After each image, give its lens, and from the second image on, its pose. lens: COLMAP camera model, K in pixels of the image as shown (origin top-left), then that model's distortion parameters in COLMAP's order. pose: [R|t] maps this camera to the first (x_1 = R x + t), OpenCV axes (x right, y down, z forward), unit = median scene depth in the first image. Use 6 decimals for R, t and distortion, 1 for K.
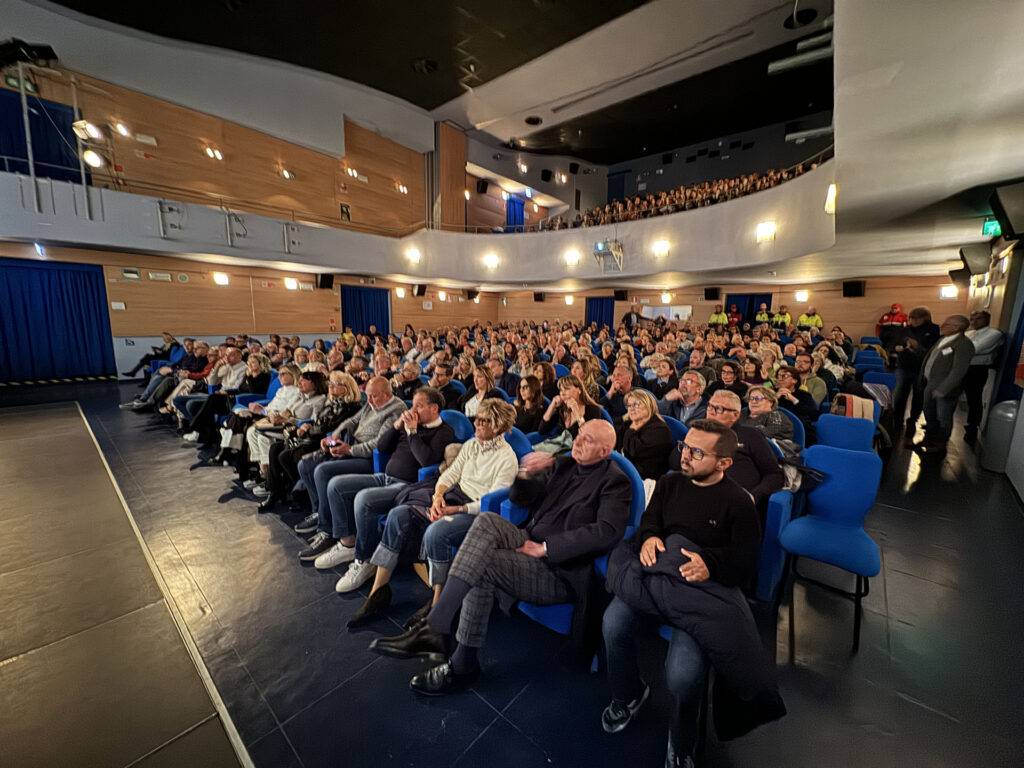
lens RADIAL K [[403.3, 0, 510.8], [0, 403.3, 382.8], [0, 0, 1]] dist [0.001702, -0.001304]
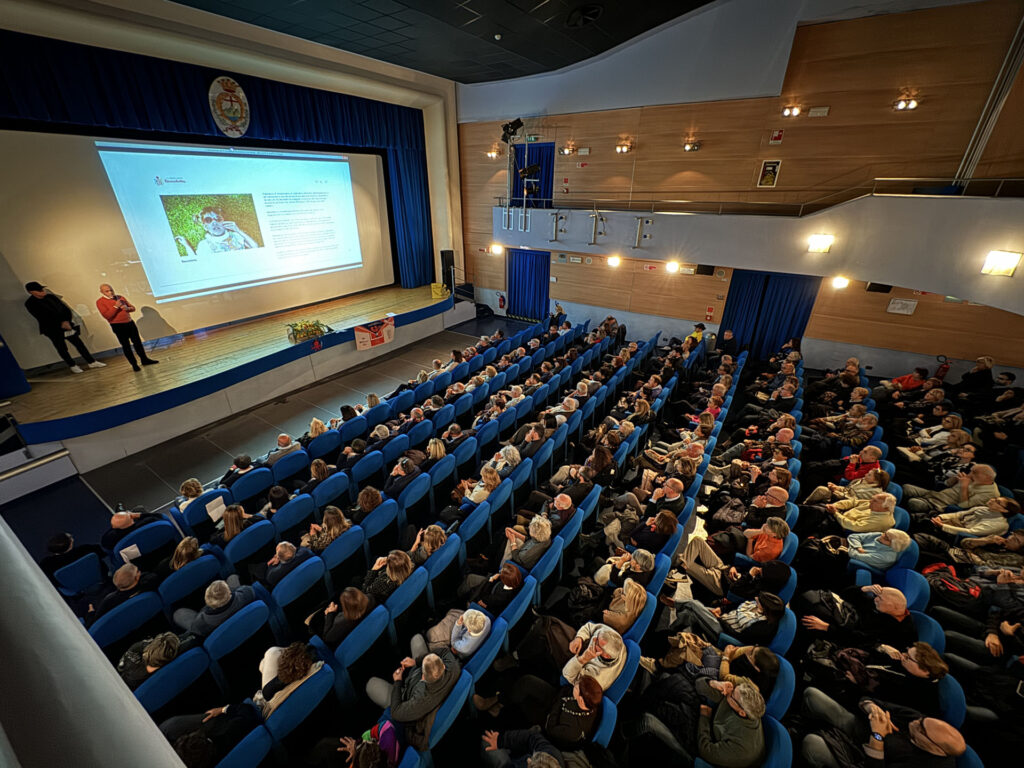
lens RADIAL K [[403.3, 0, 513.4], [0, 403.3, 383.8], [0, 0, 1]] dist [0.001702, -0.001304]
pose [[0.129941, 0.422915, -0.896805, 0.365071], [-0.155350, 0.901986, 0.402849, -0.298050], [0.979276, 0.086972, 0.182905, 0.433858]]
